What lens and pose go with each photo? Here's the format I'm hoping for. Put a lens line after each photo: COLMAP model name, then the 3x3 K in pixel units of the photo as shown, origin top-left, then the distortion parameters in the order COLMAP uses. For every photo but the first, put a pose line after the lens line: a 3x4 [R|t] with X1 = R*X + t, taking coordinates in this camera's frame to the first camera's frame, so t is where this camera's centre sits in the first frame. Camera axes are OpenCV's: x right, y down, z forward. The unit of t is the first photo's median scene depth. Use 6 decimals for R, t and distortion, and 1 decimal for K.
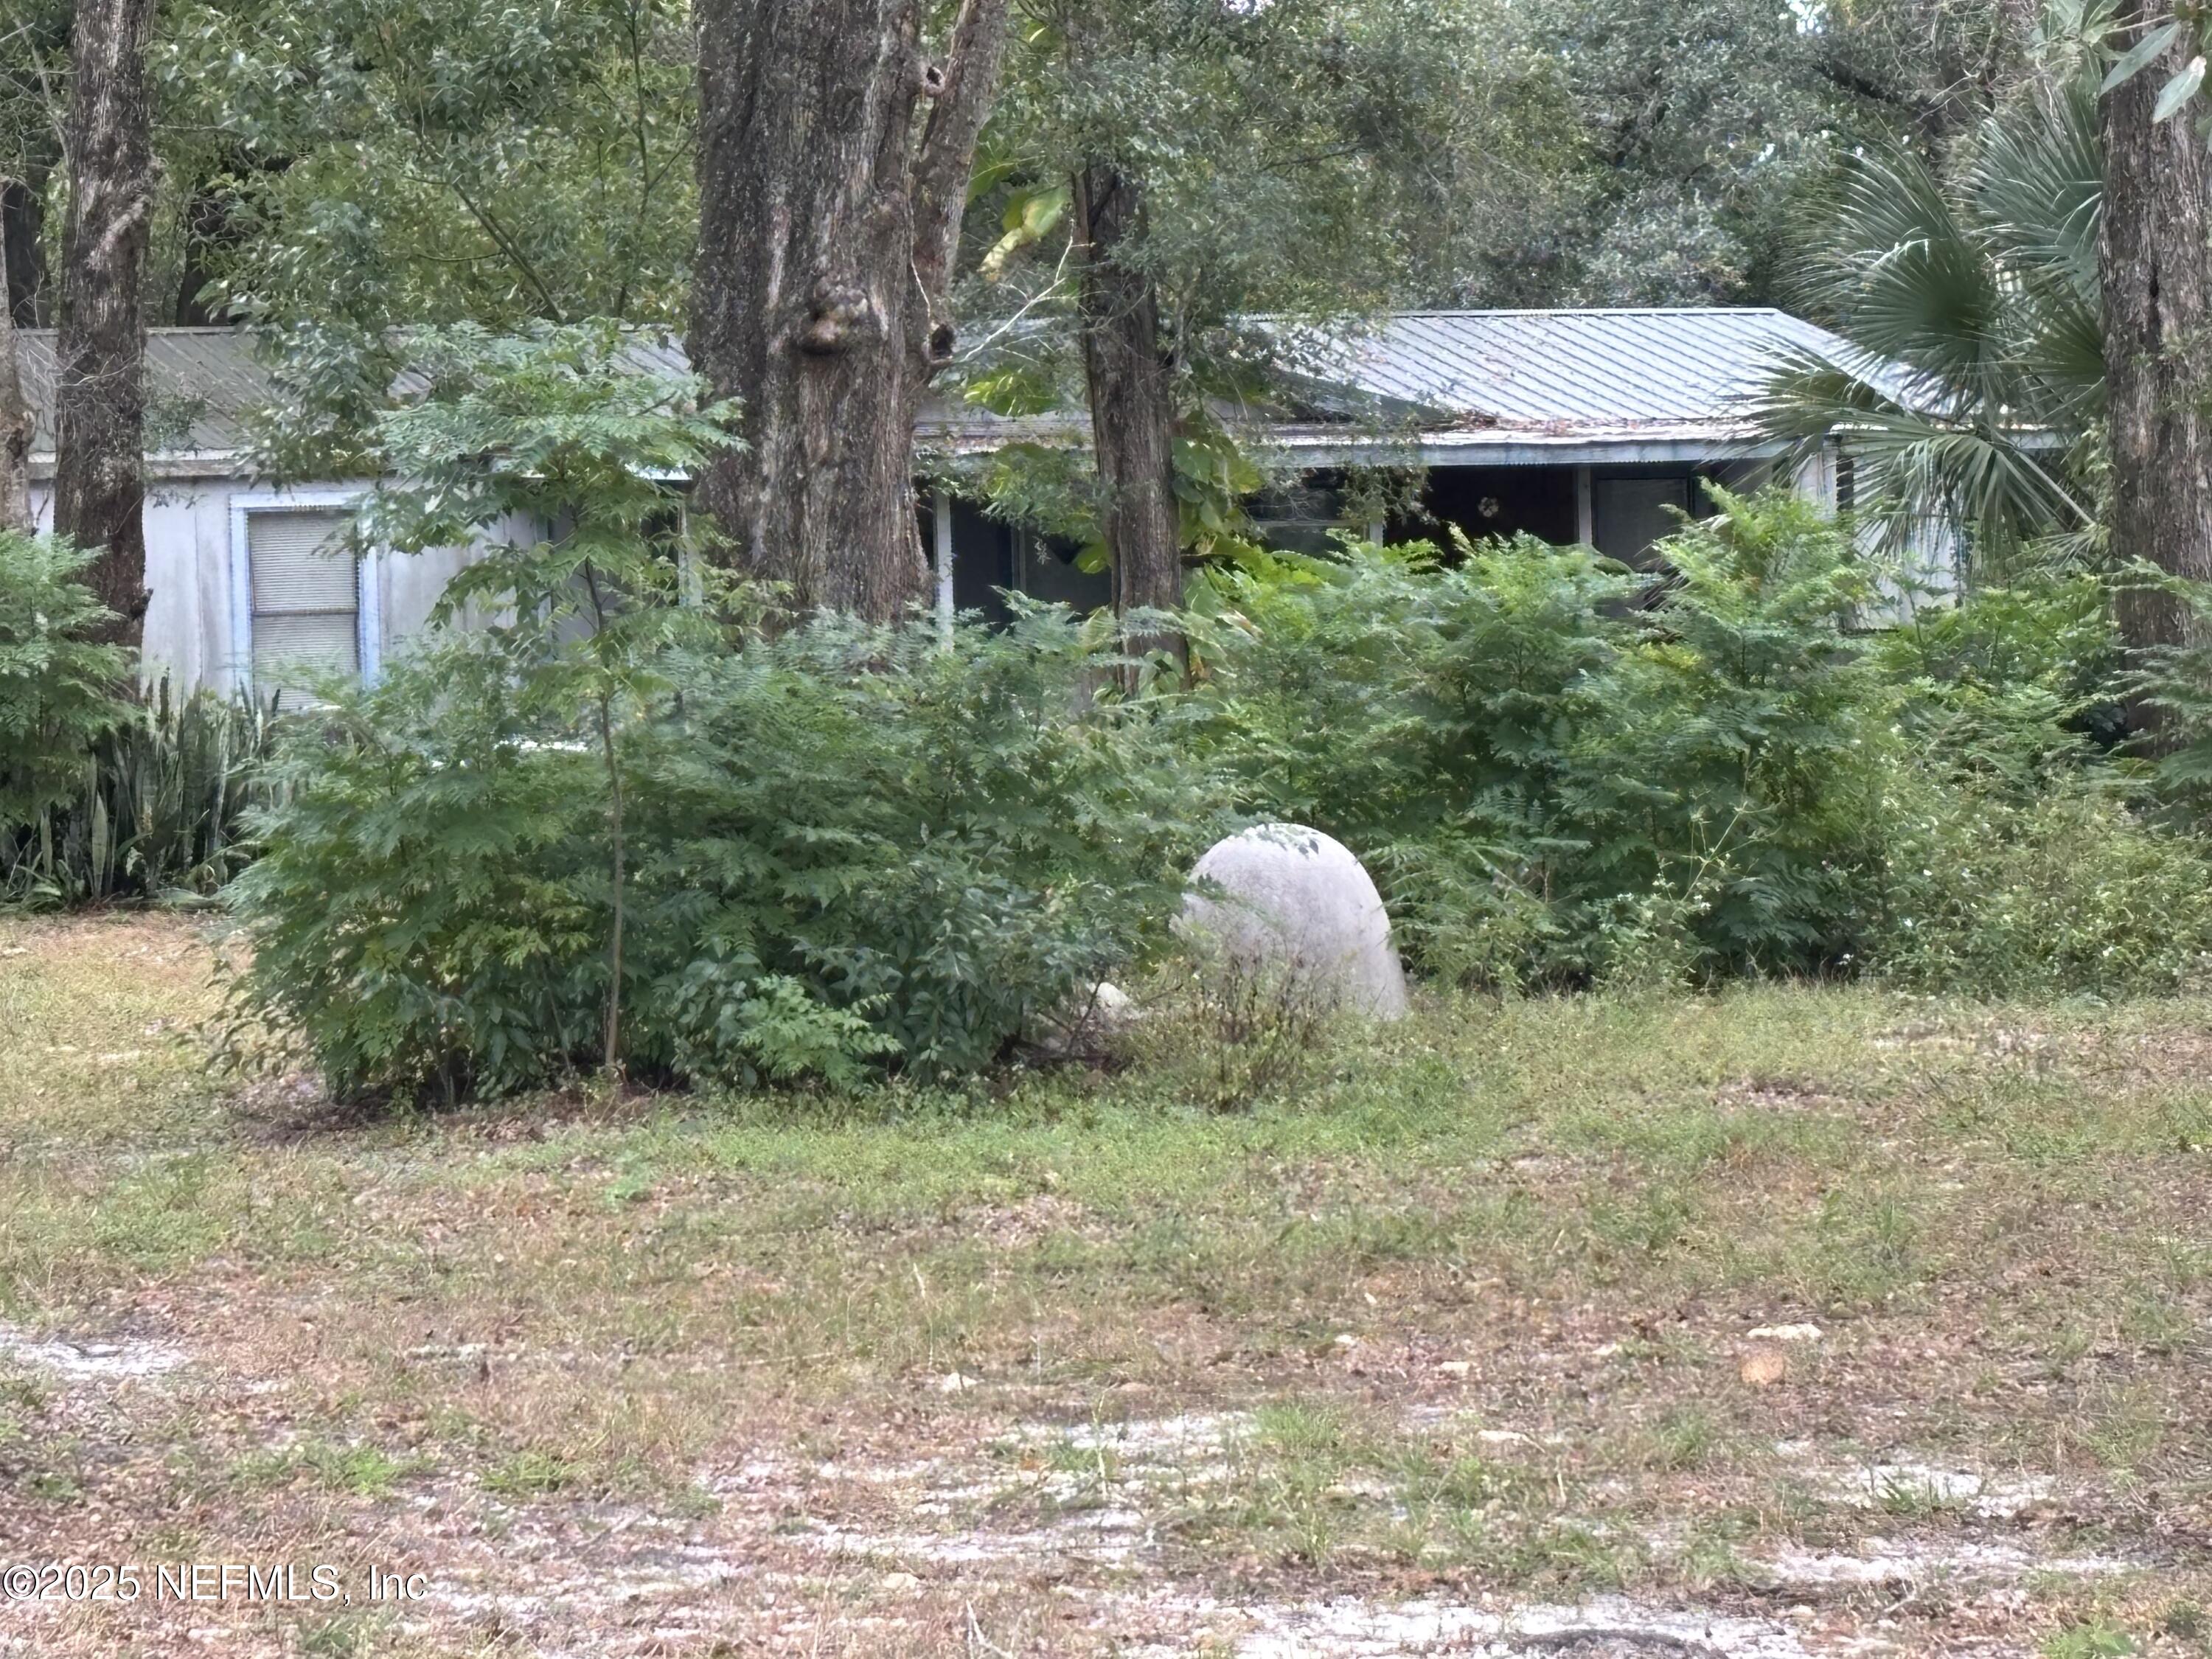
lens RADIAL K [[7200.0, 0, 1105.8], [0, 7200.0, 827.7], [0, 0, 1]] dist [0.168258, 0.000000]
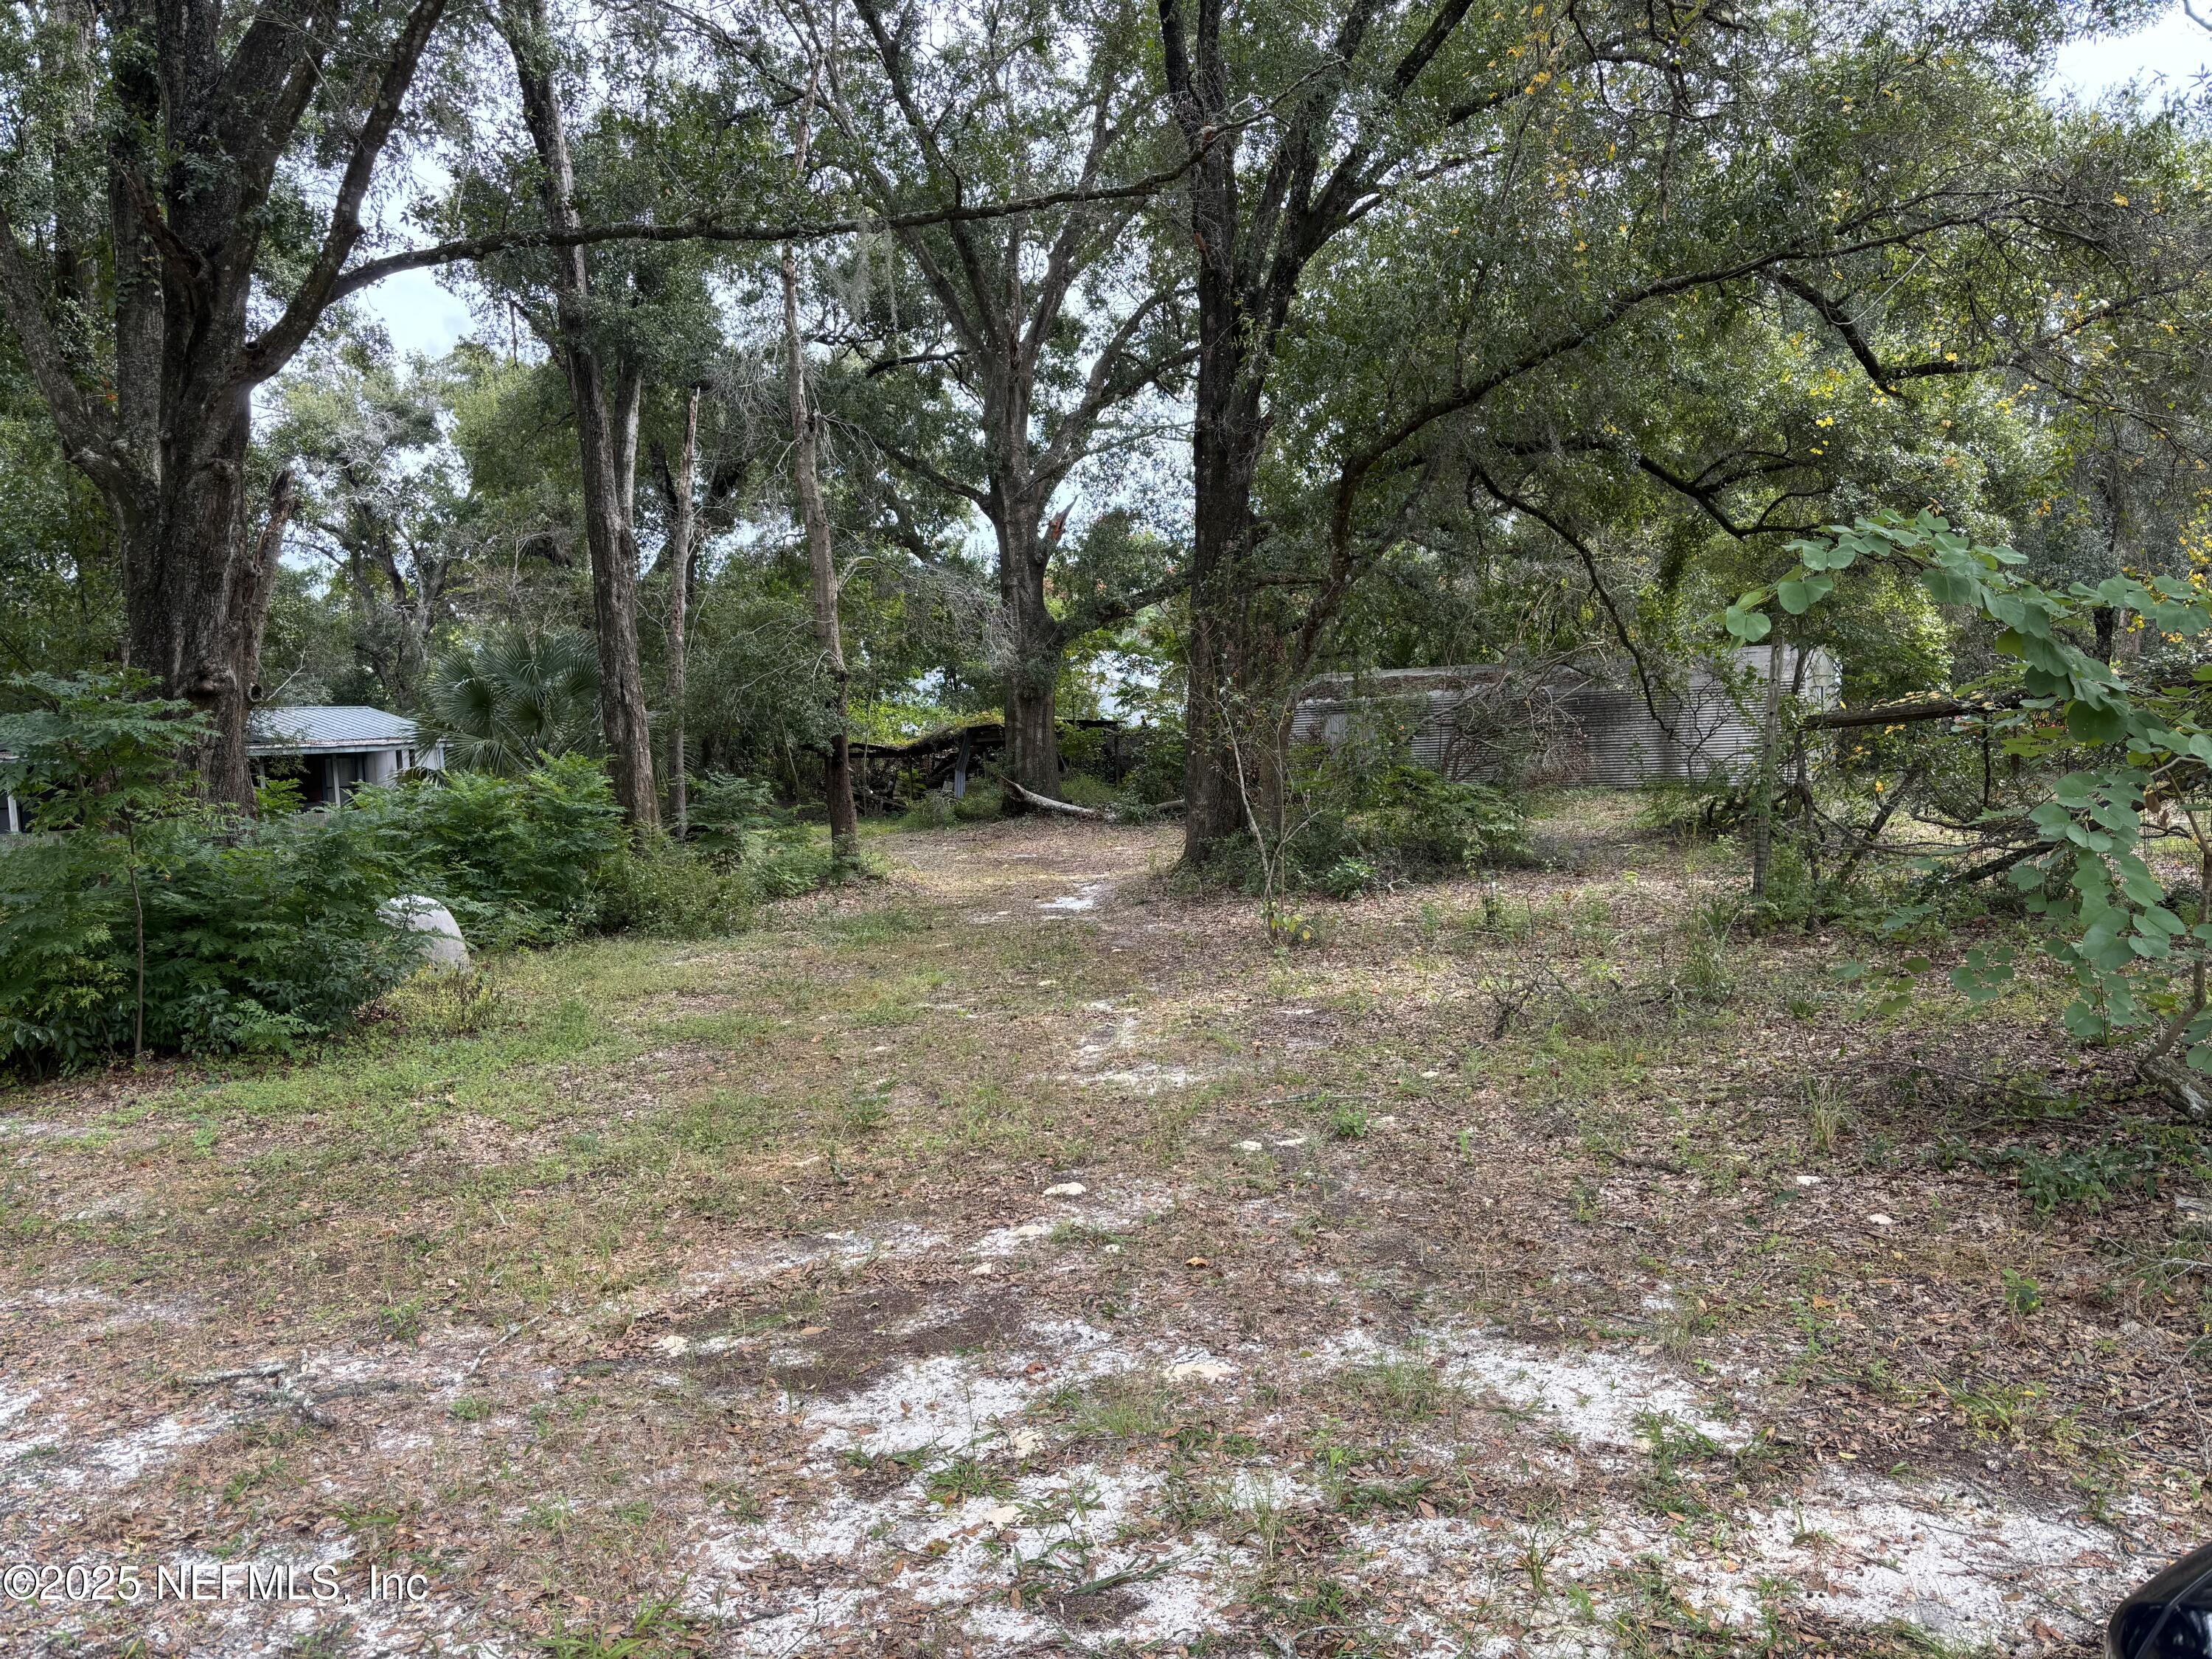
lens RADIAL K [[1619.3, 0, 1107.1], [0, 1619.3, 831.8], [0, 0, 1]] dist [0.029886, -0.044990]
pose [[0.836477, -0.051705, 0.545558, -0.087379], [0.052226, 0.998529, 0.014559, -0.019622], [-0.545508, 0.016314, 0.837947, 0.480503]]
